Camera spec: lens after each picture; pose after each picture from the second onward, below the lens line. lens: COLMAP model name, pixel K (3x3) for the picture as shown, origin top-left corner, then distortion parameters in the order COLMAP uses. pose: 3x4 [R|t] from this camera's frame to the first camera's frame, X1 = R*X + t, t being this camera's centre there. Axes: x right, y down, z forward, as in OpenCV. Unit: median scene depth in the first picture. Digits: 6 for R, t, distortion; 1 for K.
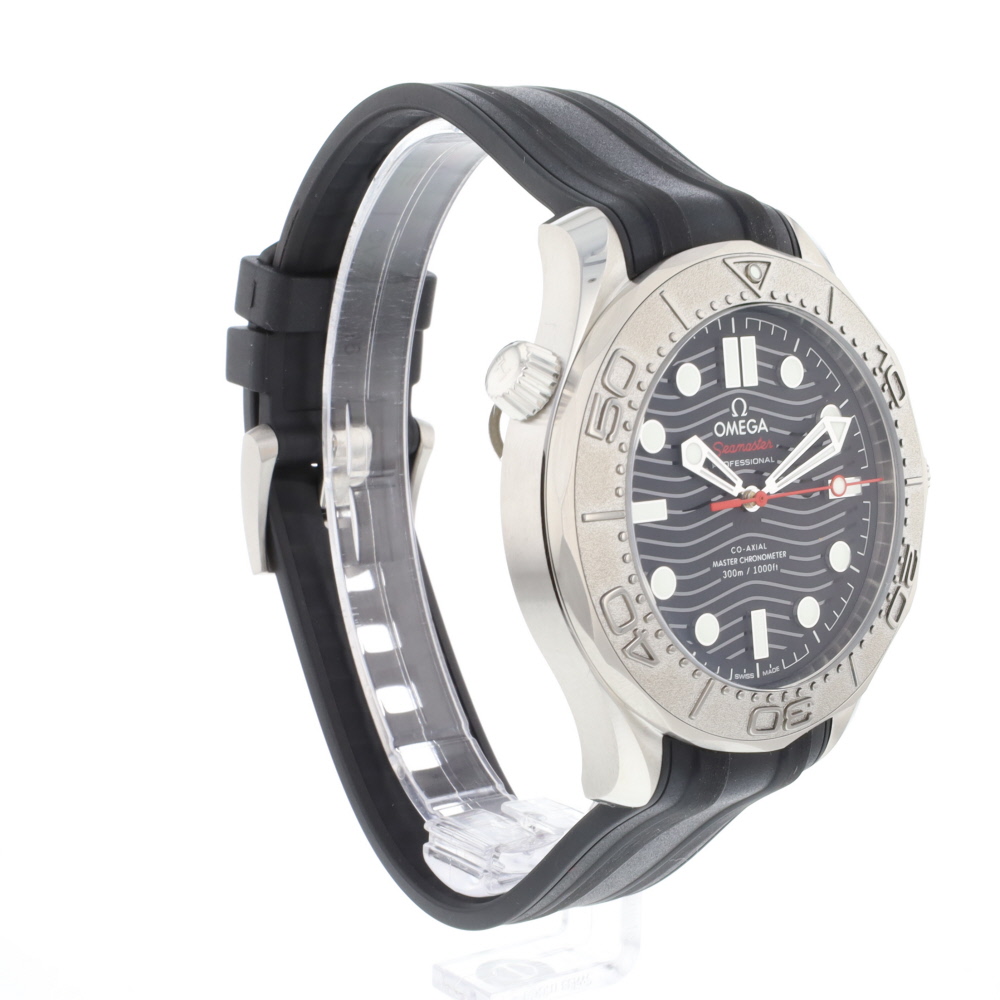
lens RADIAL K [[2010.5, 0, 501.4], [0, 2010.5, 505.5], [0, 0, 1]] dist [0.140793, 0.000000]
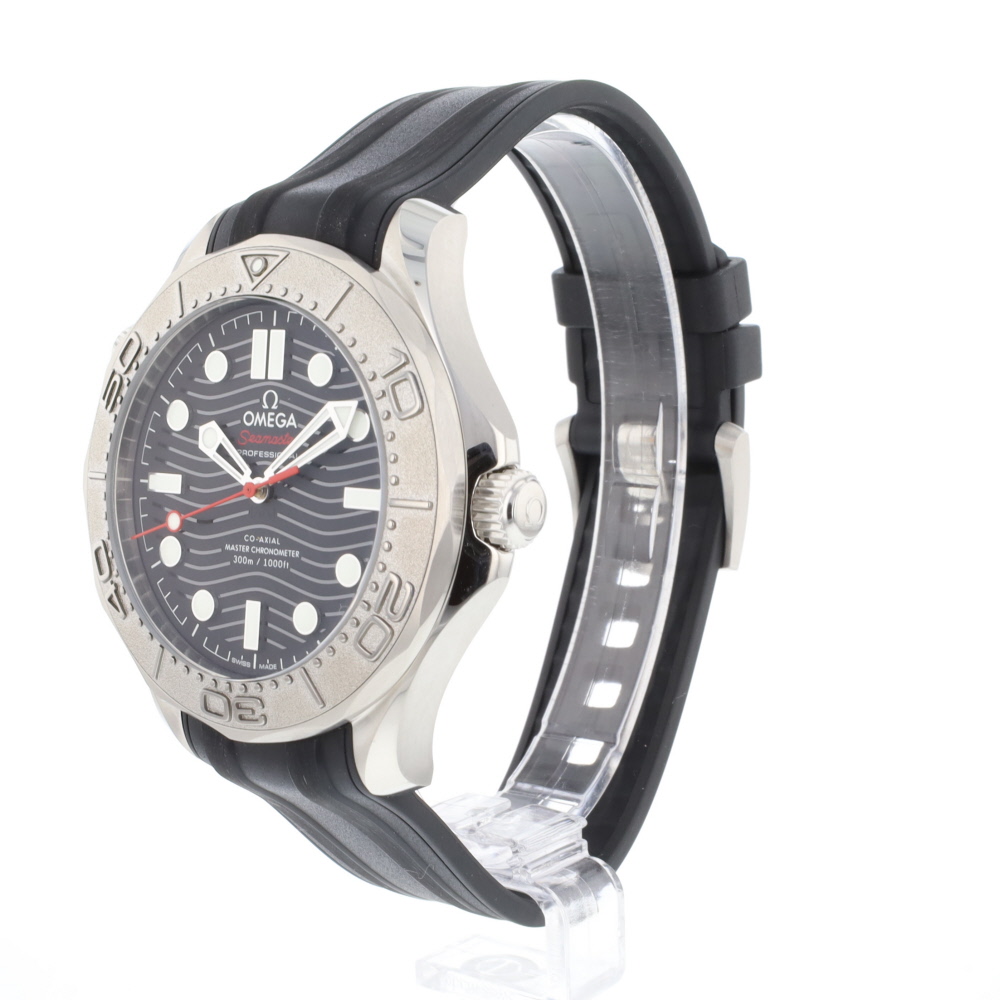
lens RADIAL K [[2010.5, 0, 501.1], [0, 2010.5, 502.1], [0, 0, 1]] dist [0.140793, 0.000000]
pose [[0.270286, 0.116332, -0.955726, 1.118577], [-0.125976, 0.988412, 0.084684, -0.097916], [0.954503, 0.097509, 0.281809, 0.830999]]
